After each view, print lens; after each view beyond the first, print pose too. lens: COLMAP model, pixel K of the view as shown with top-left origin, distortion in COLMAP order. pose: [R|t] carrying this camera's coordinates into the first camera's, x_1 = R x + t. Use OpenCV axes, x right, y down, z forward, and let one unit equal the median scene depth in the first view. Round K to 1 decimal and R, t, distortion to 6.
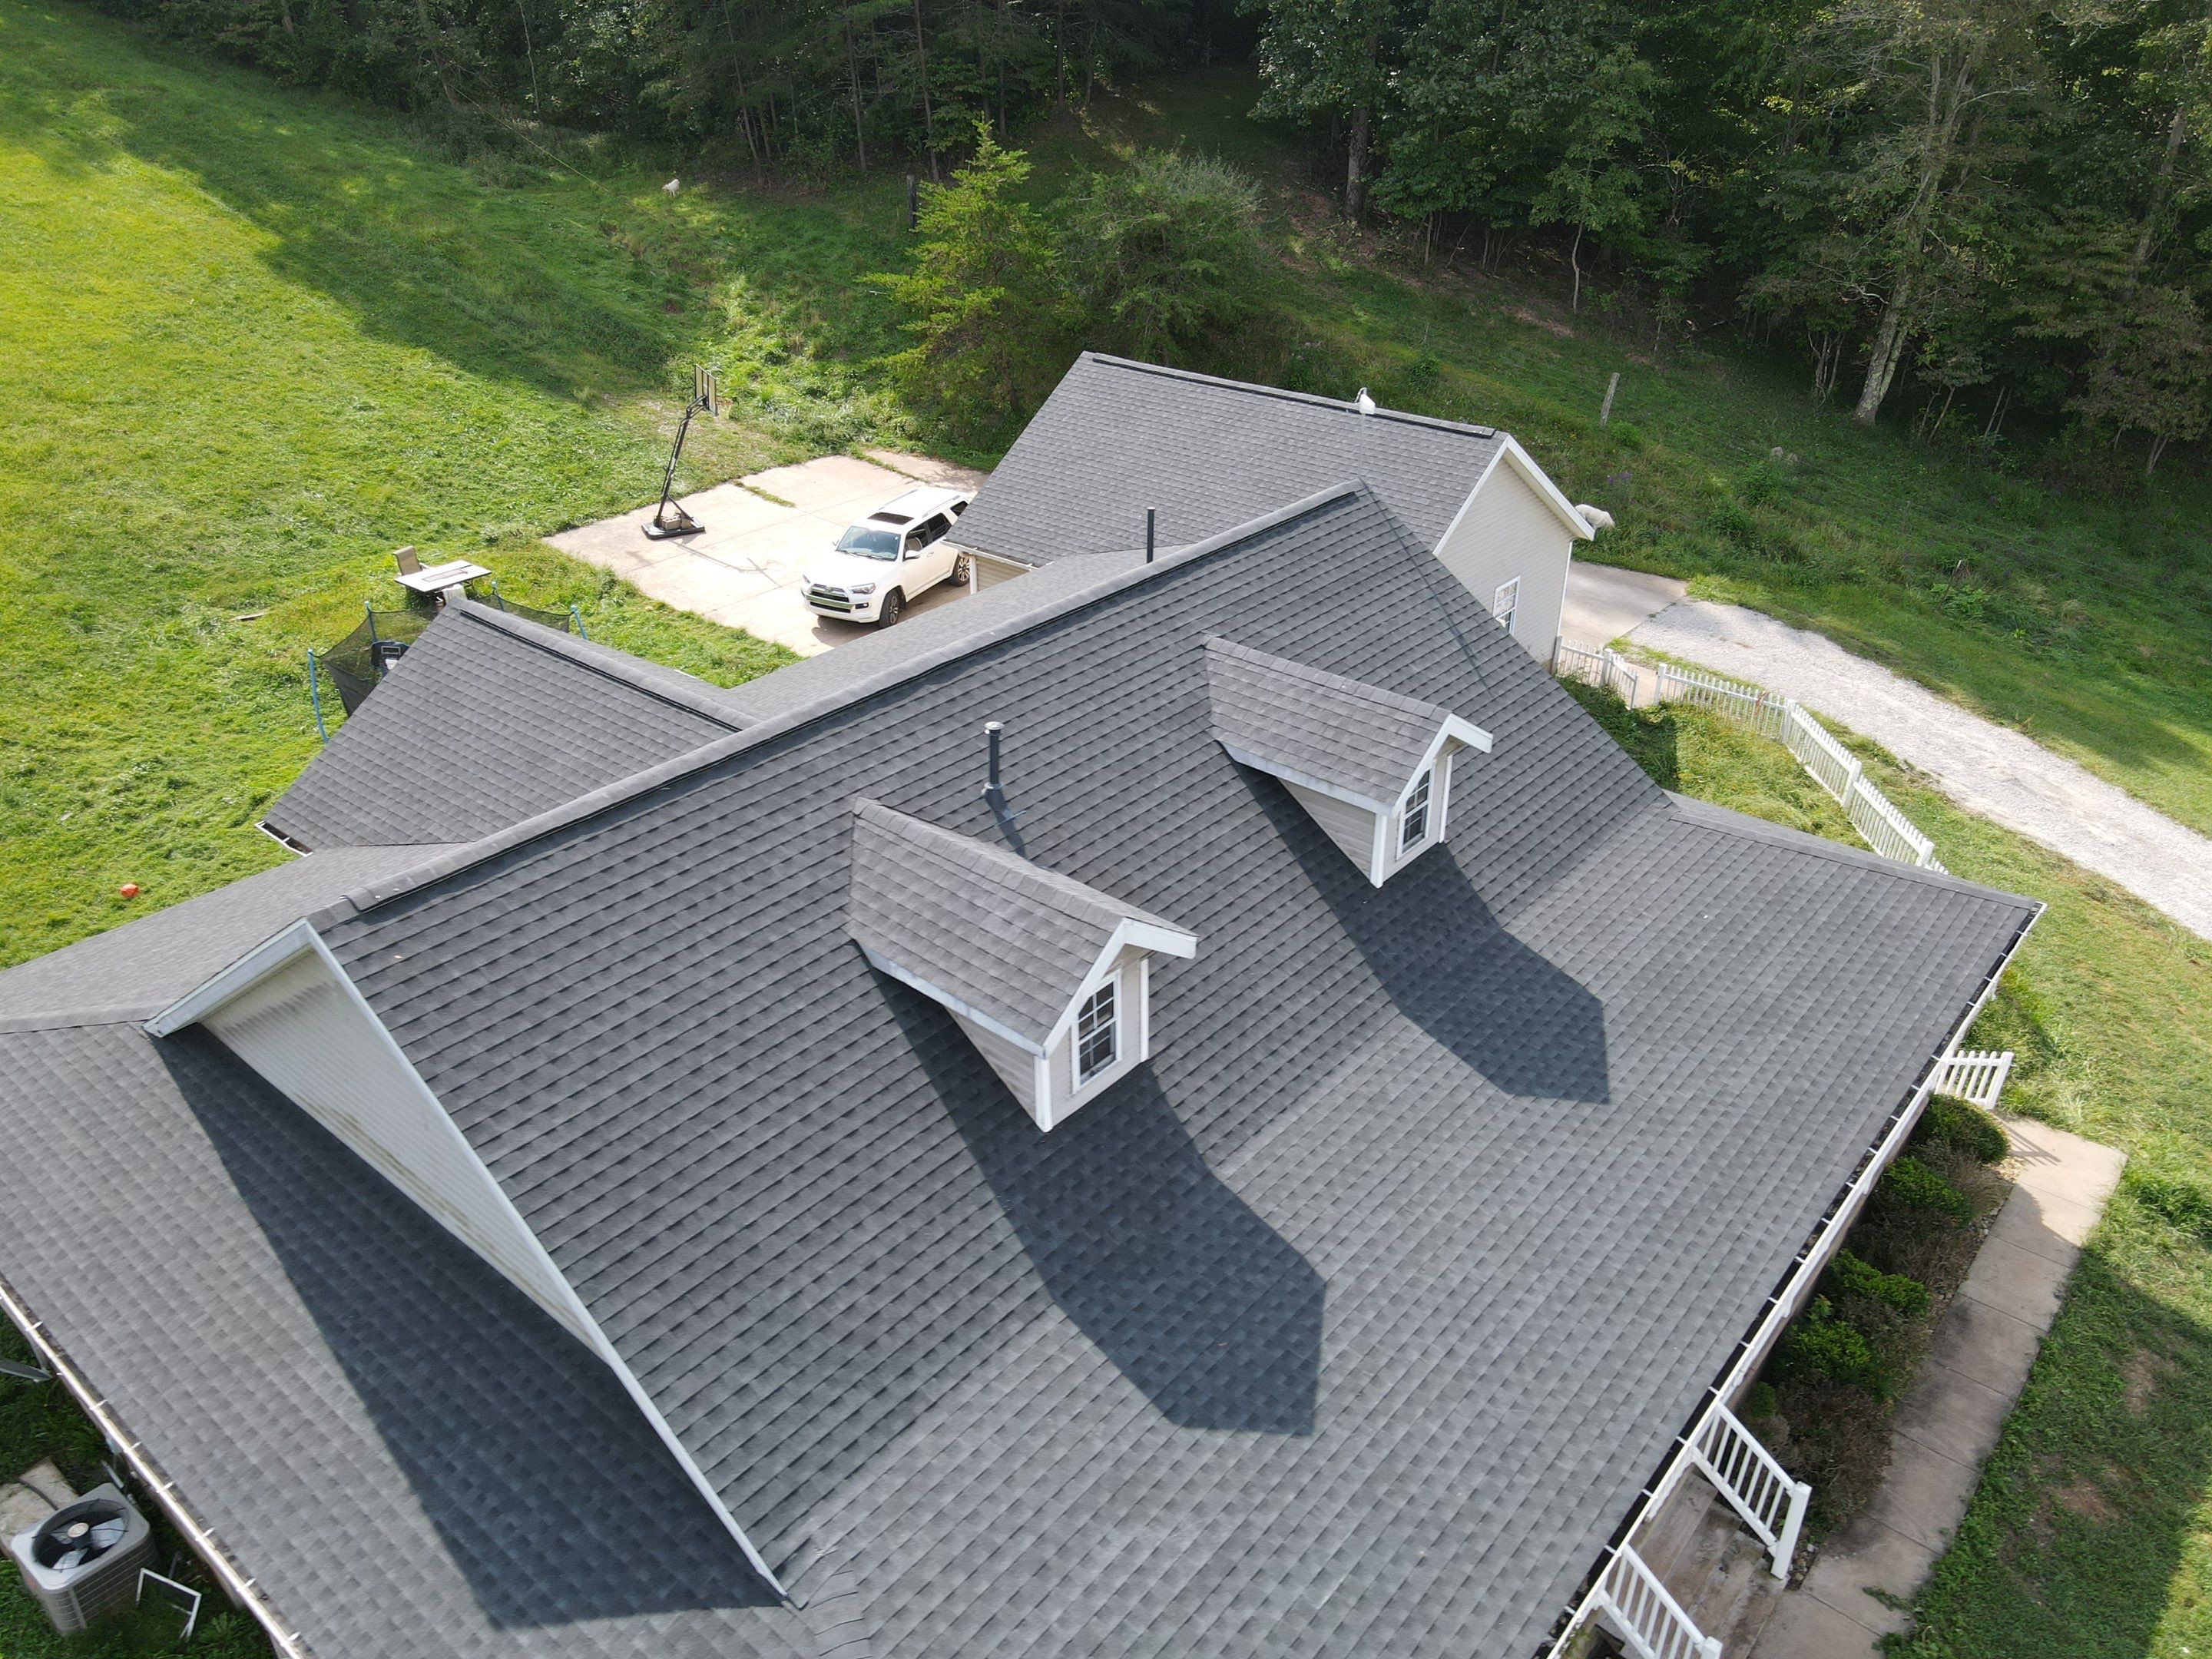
lens RADIAL K [[1628.4, 0, 1094.9], [0, 1628.4, 848.9], [0, 0, 1]] dist [0.010701, 0.005514]
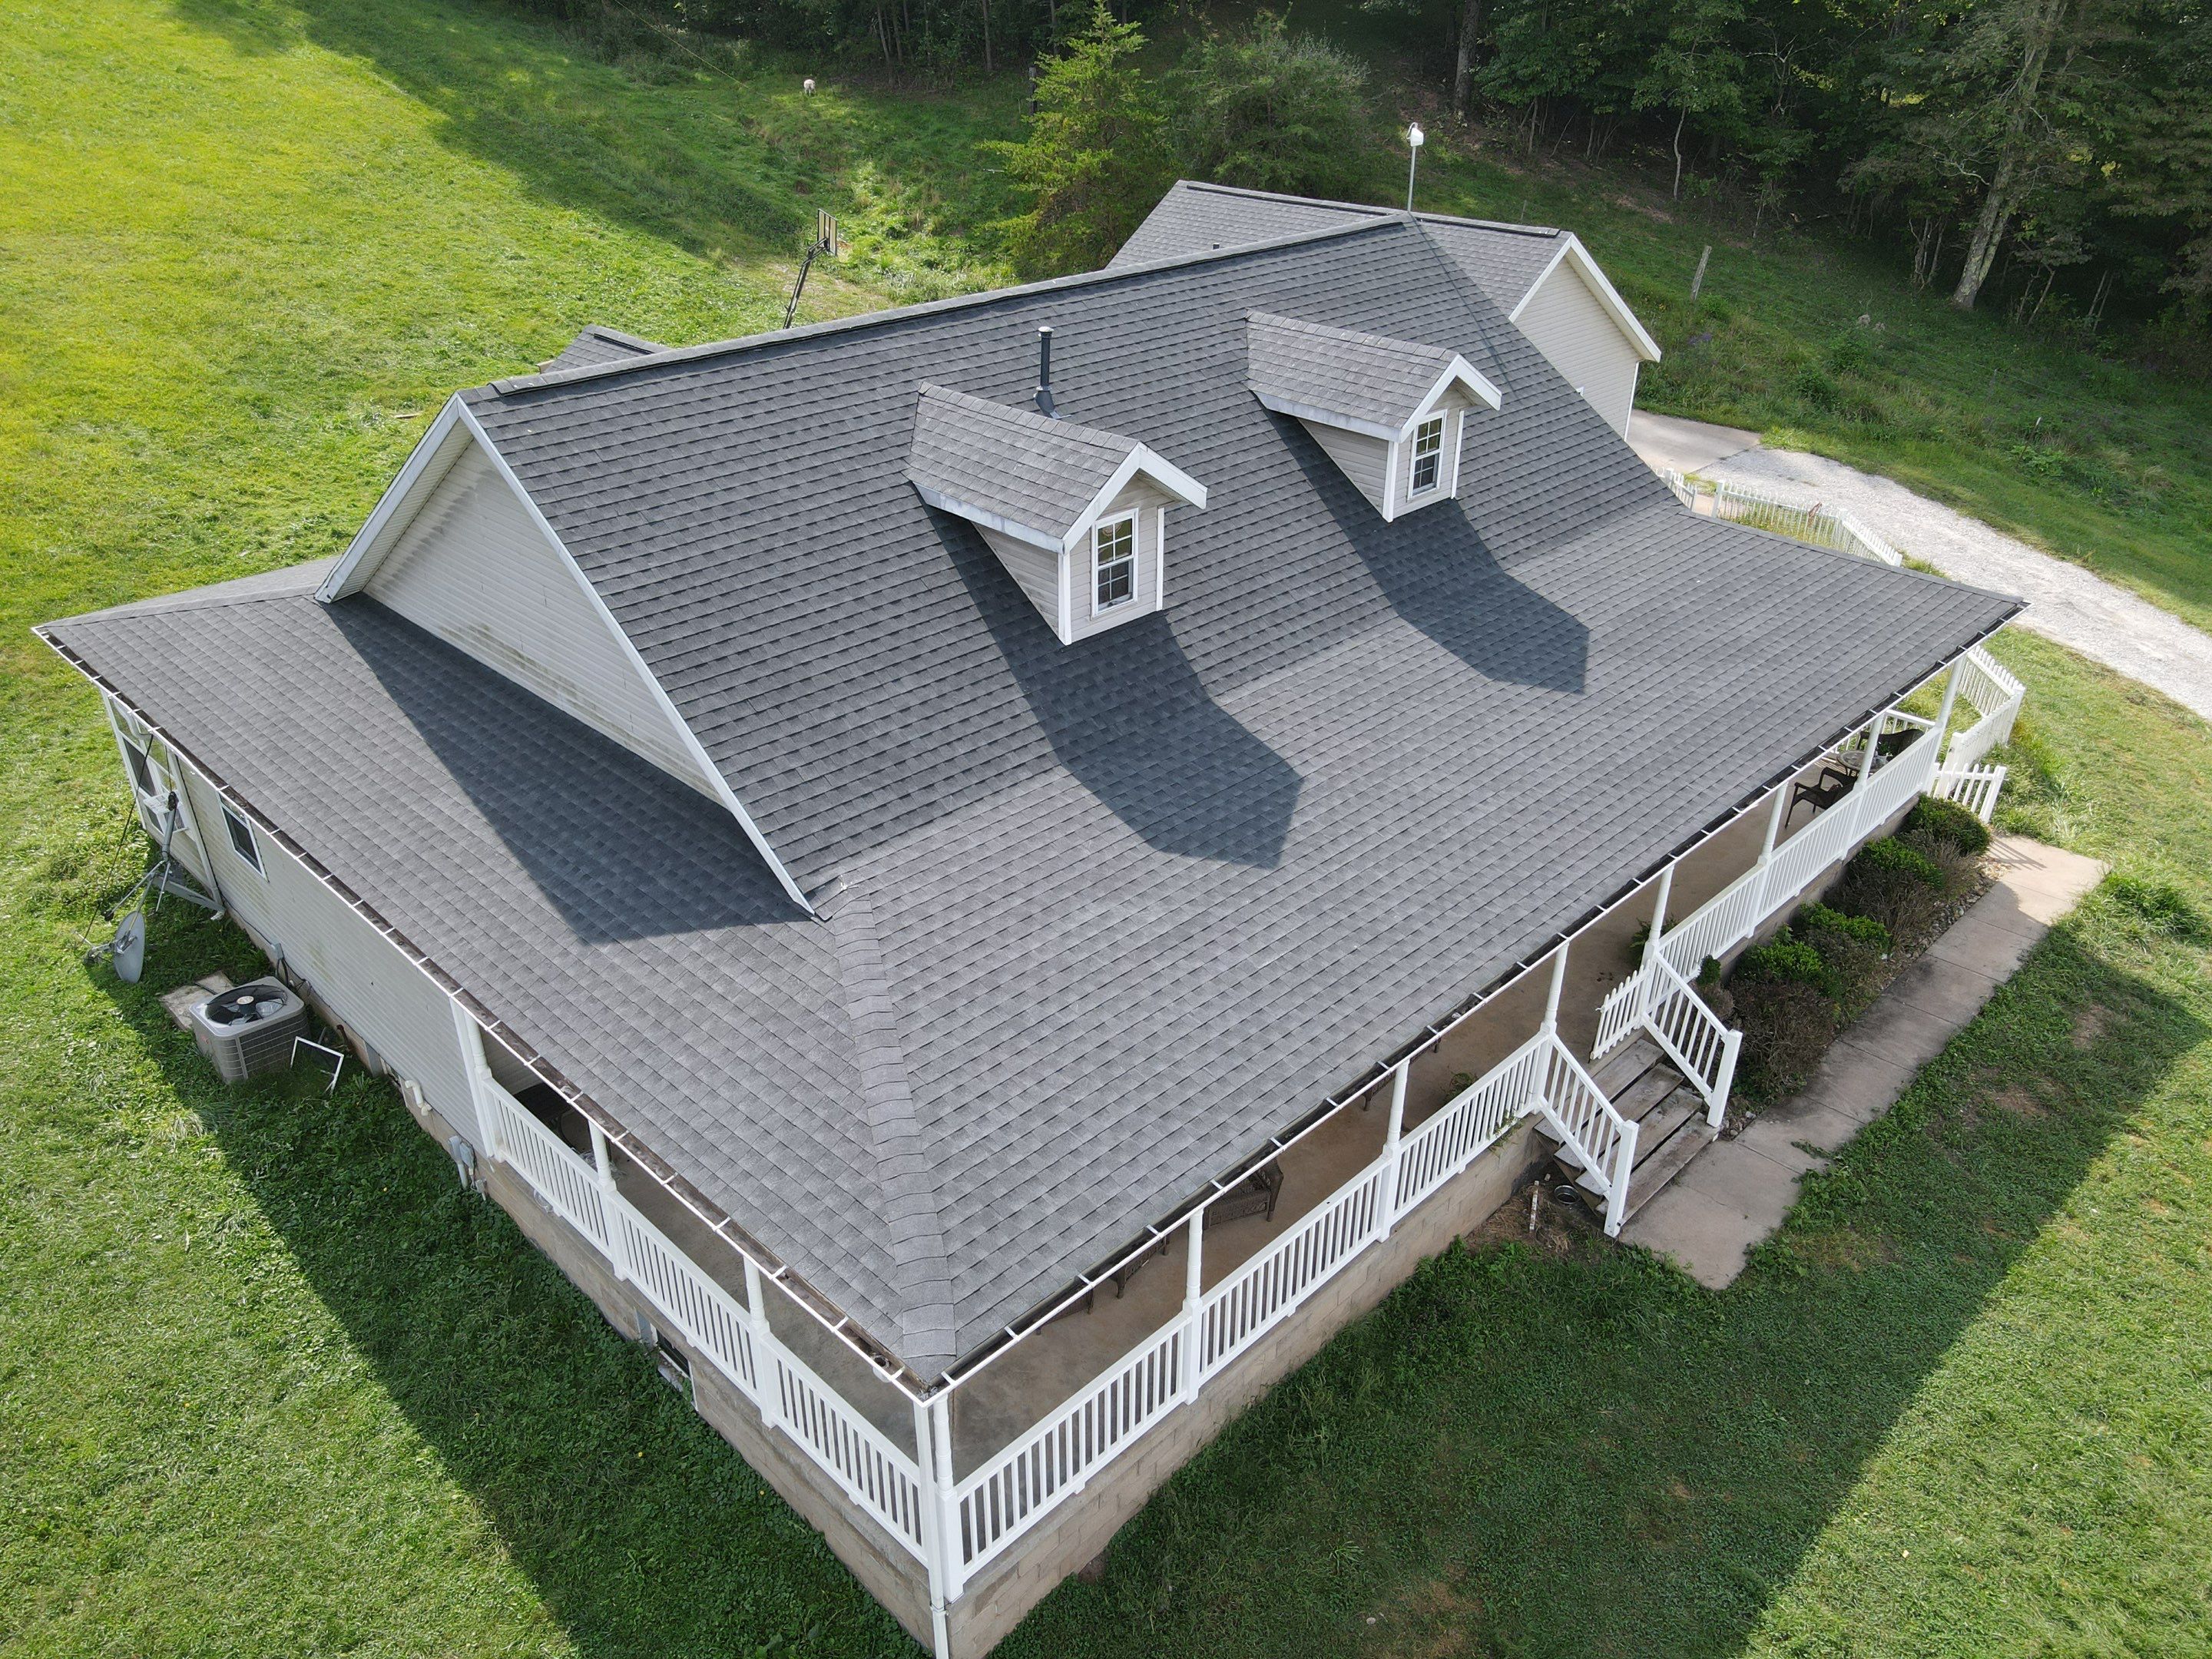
lens RADIAL K [[1628.4, 0, 1096.5], [0, 1628.4, 849.9], [0, 0, 1]] dist [0.010701, 0.005514]
pose [[0.996762, 0.041178, -0.069070, 0.031145], [-0.040815, 0.999145, 0.006649, 0.122264], [0.069285, -0.003809, 0.997590, -0.061321]]
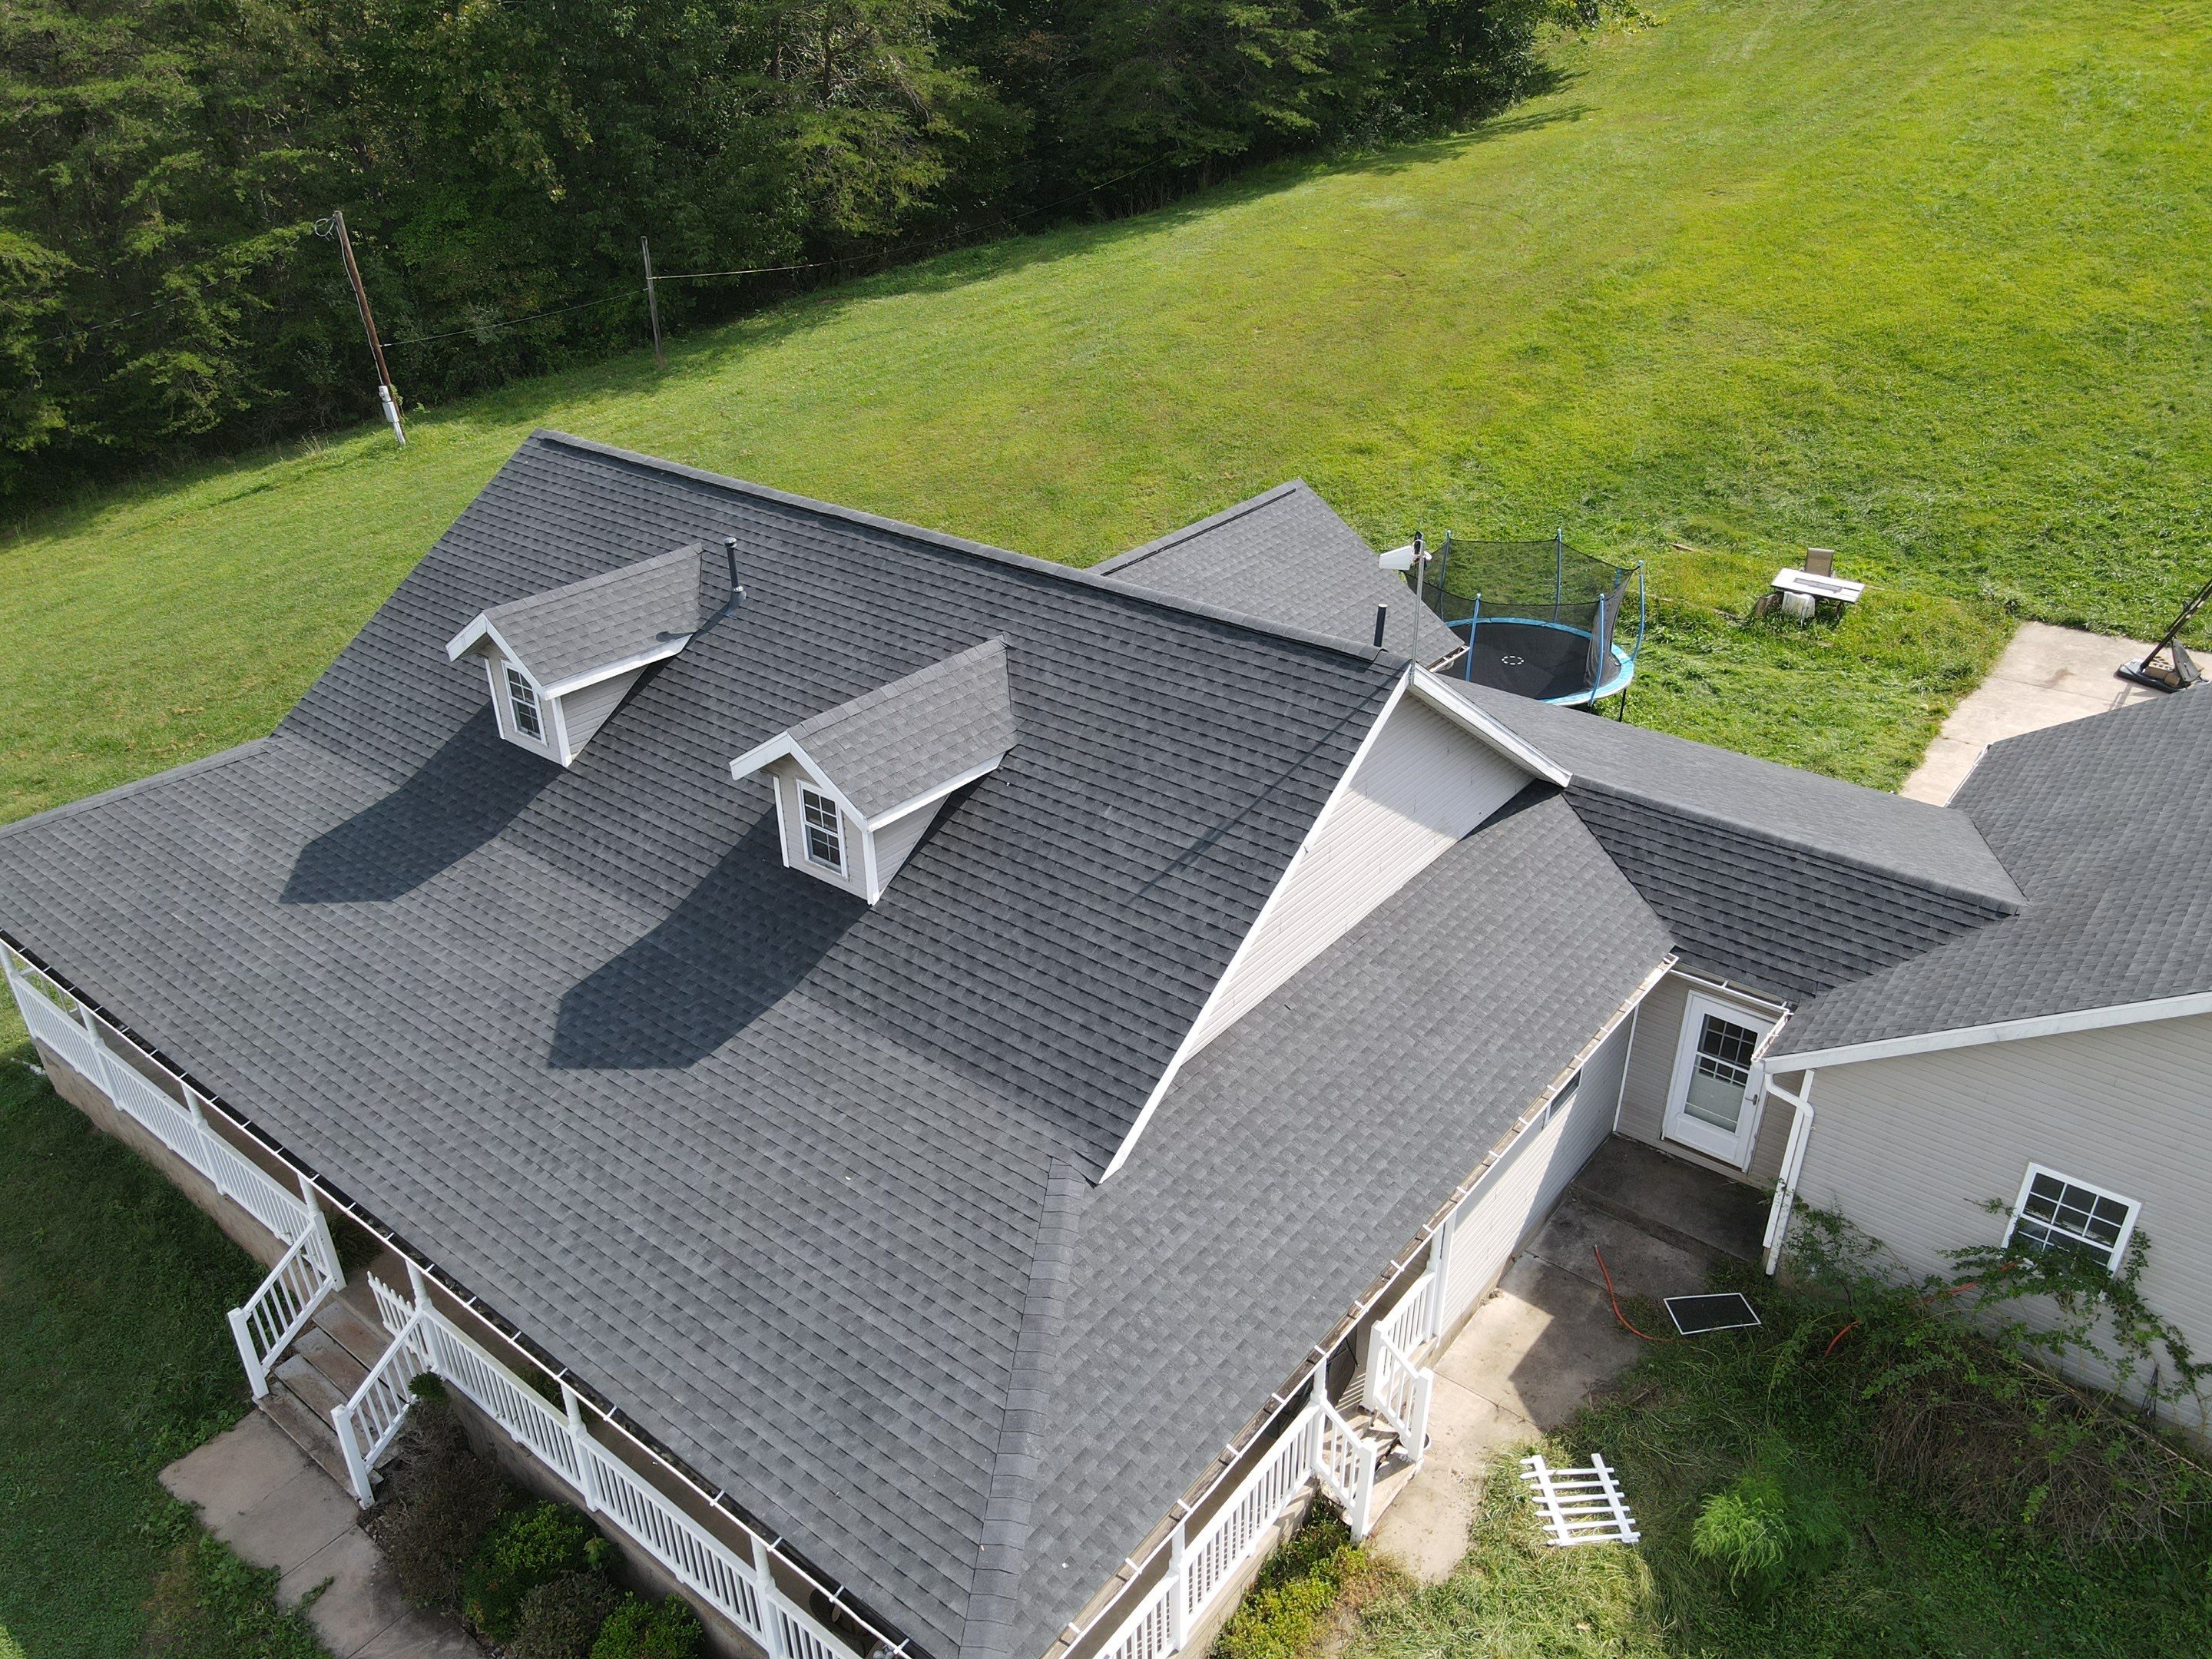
lens RADIAL K [[1628.4, 0, 1094.9], [0, 1628.4, 840.1], [0, 0, 1]] dist [0.010701, 0.005514]
pose [[0.029355, 0.483517, -0.874842, 0.526783], [-0.482663, 0.773279, 0.411189, -0.248196], [0.875314, 0.410183, 0.256076, 0.445662]]
